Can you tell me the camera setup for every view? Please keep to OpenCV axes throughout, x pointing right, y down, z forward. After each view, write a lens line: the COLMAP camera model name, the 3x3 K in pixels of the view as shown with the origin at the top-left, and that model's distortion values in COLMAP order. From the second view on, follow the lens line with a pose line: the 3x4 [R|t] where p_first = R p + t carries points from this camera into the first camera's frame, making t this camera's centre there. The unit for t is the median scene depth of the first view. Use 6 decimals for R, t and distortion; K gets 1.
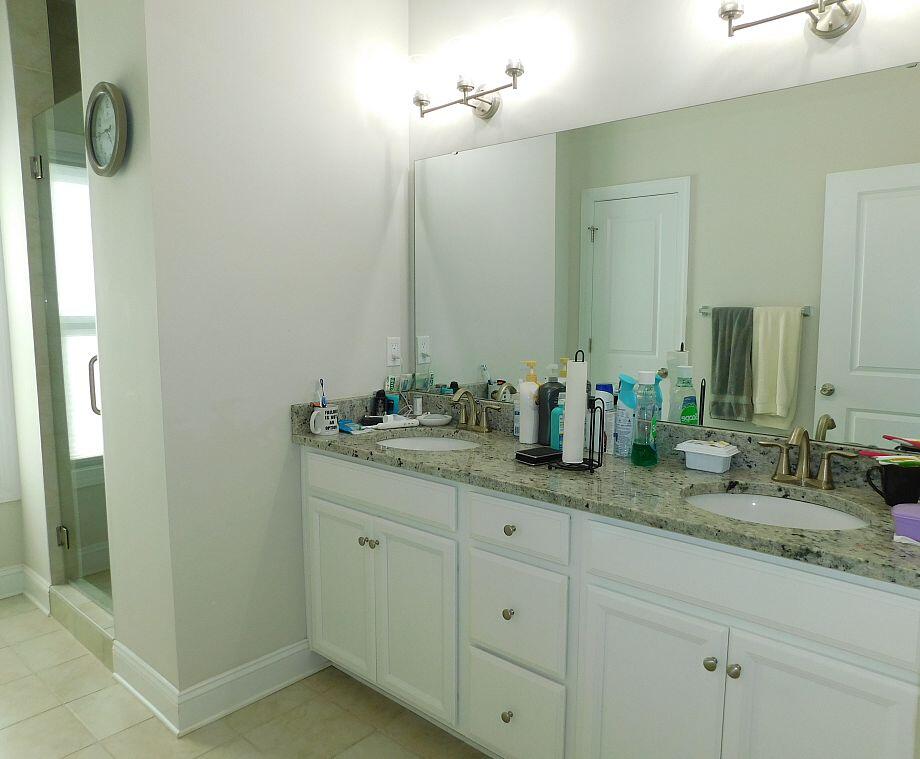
lens RADIAL K [[682.1, 0, 458.7], [0, 682.1, 380.8], [0, 0, 1]] dist [-0.001223, 0.000210]
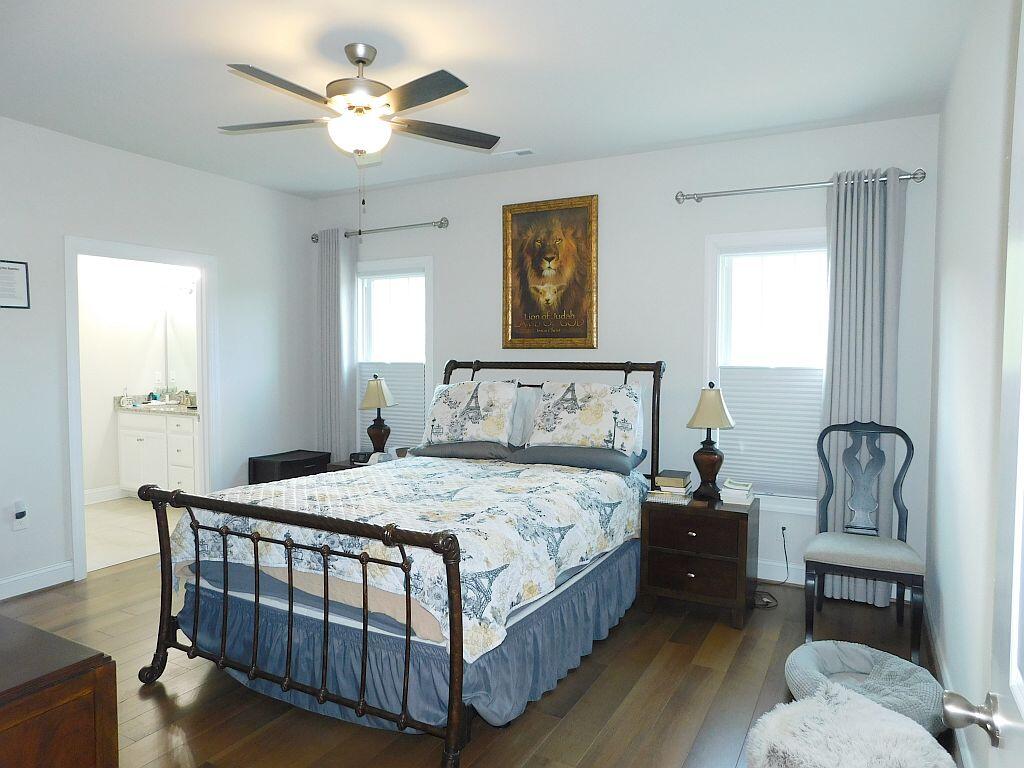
lens RADIAL K [[674.6, 0, 515.5], [0, 674.6, 383.2], [0, 0, 1]] dist [-0.039499, 0.009964]
pose [[0.966203, -0.007430, 0.257674, 0.606224], [0.023654, 0.997923, -0.059920, 0.174402], [-0.256693, 0.063990, 0.964372, -1.939775]]
